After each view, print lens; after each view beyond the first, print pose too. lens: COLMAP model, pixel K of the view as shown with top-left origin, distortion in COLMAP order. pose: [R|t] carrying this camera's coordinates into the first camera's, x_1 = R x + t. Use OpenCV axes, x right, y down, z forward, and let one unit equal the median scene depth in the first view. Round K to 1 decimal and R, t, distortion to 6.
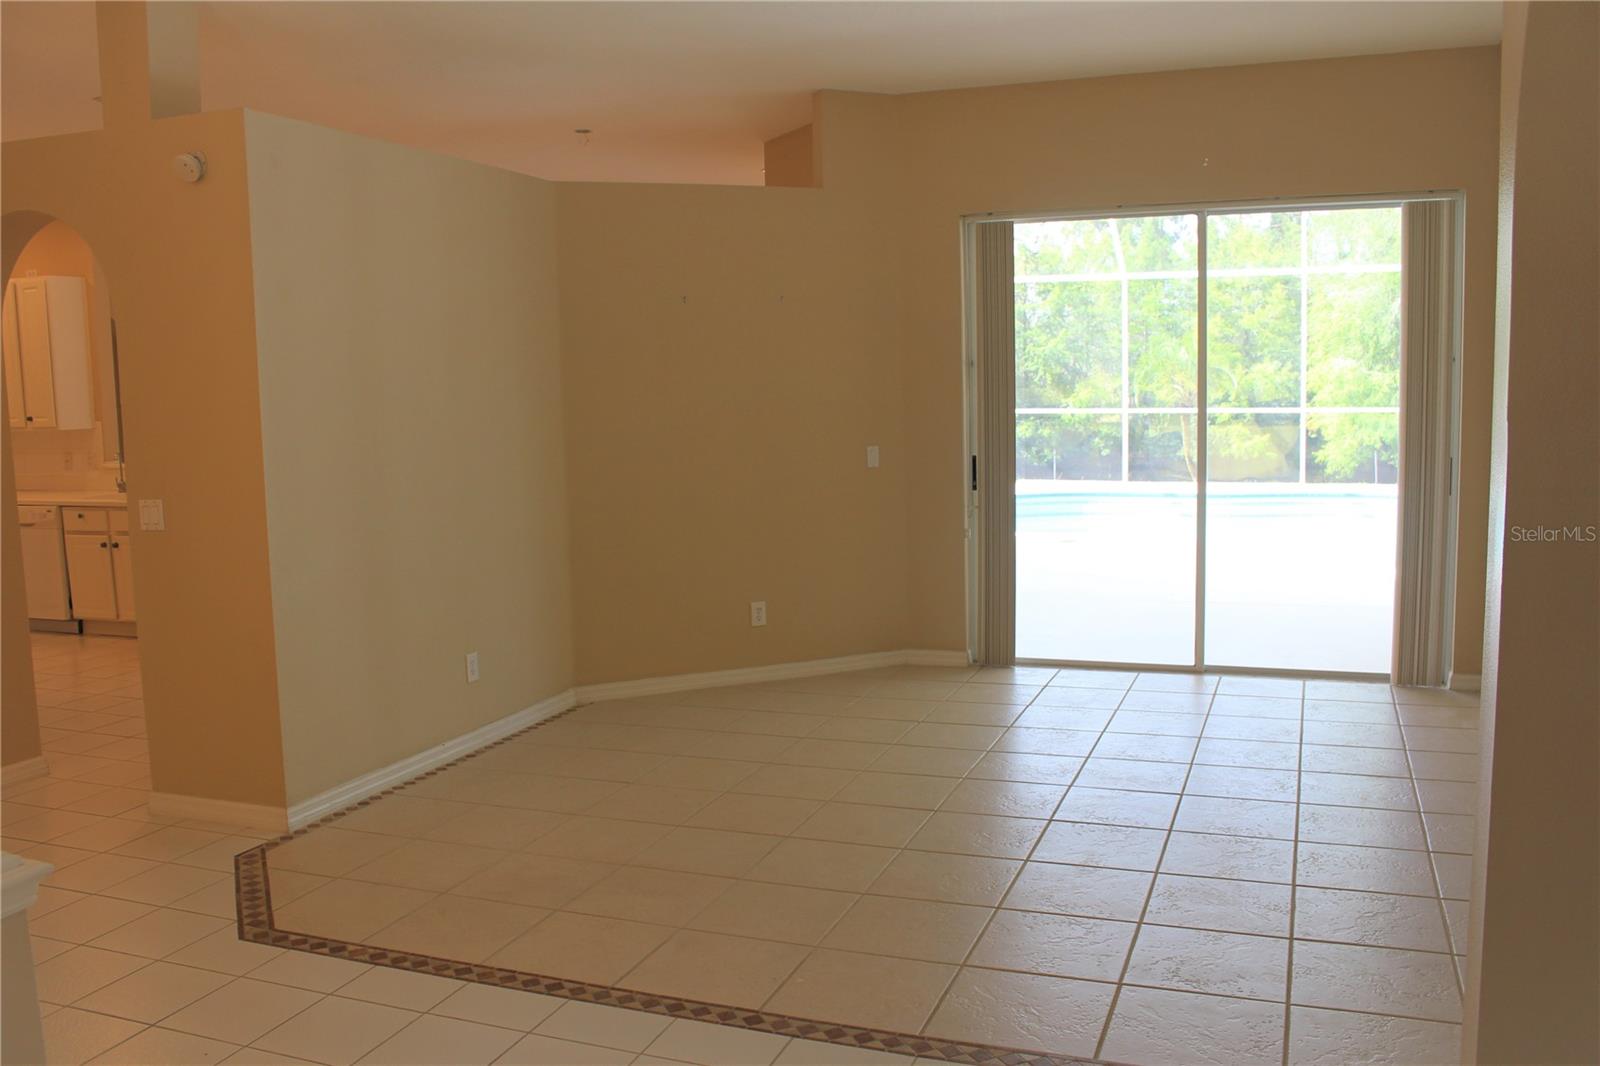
lens RADIAL K [[1333.2, 0, 800.0], [0, 1333.2, 533.0], [0, 0, 1]] dist [-0.154673, 0.120691]
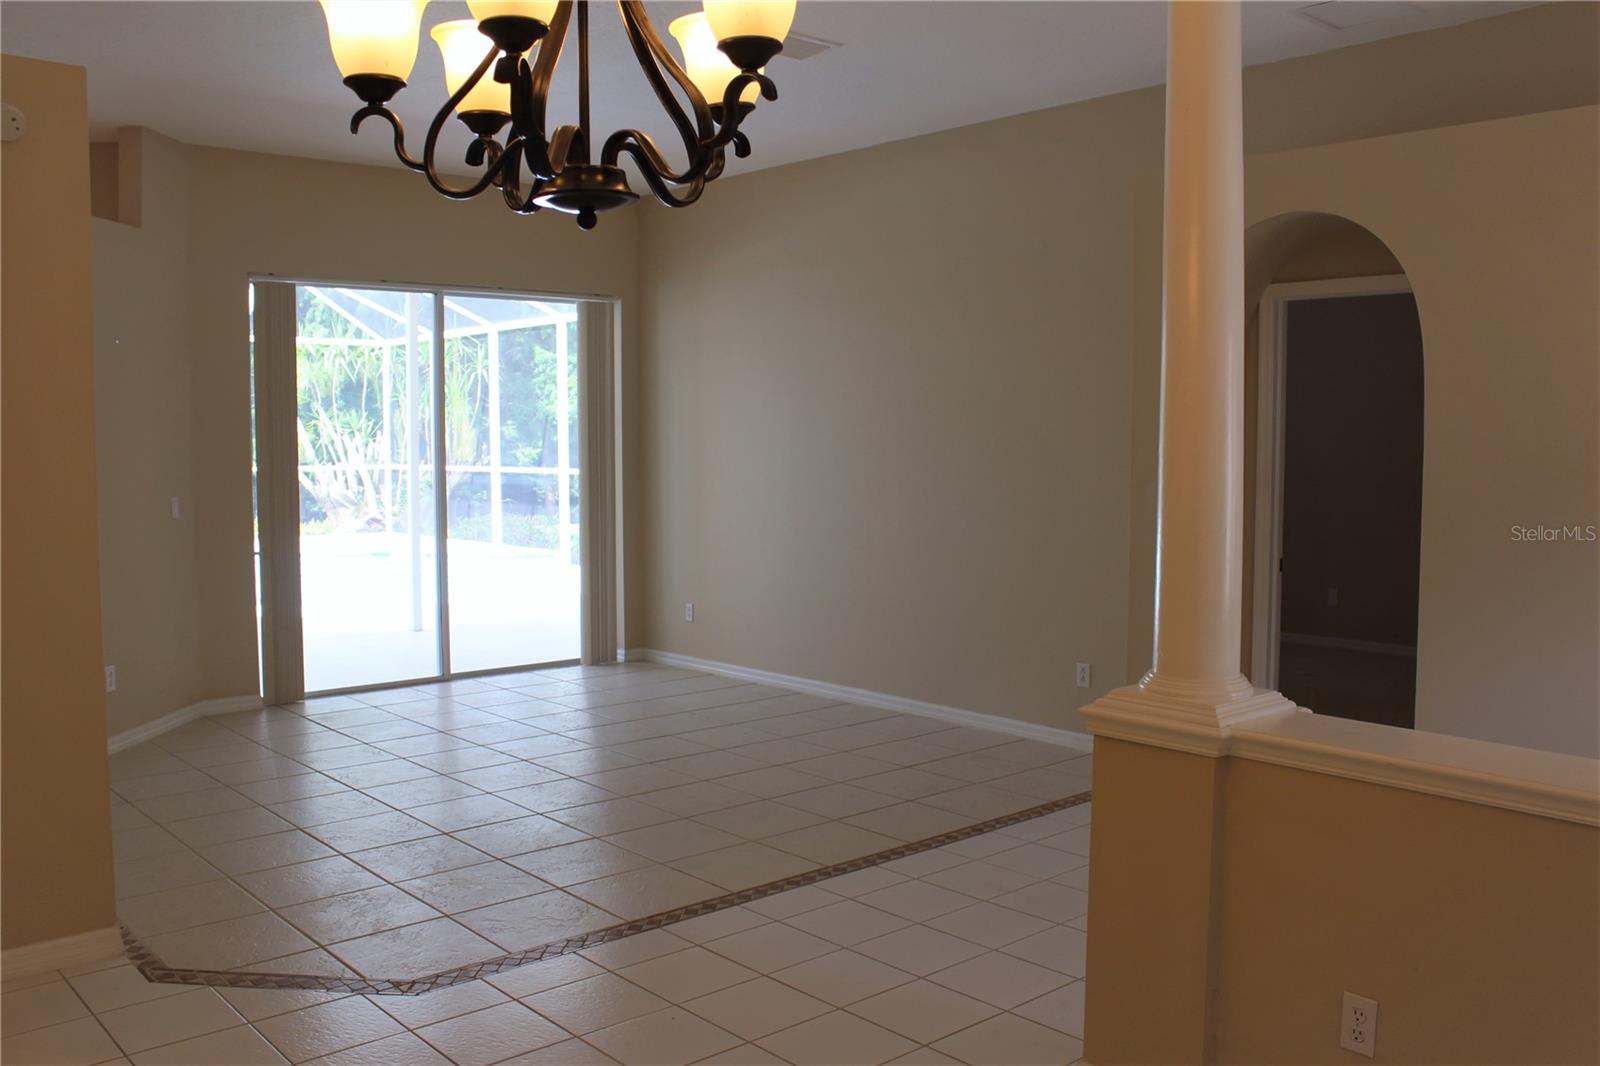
lens RADIAL K [[1333.2, 0, 800.0], [0, 1333.2, 533.0], [0, 0, 1]] dist [-0.154673, 0.120691]
pose [[0.482417, -0.043221, 0.874875, -0.589499], [0.090559, 0.995891, -0.000736, 0.004227], [-0.871248, 0.079582, 0.484349, 0.146840]]
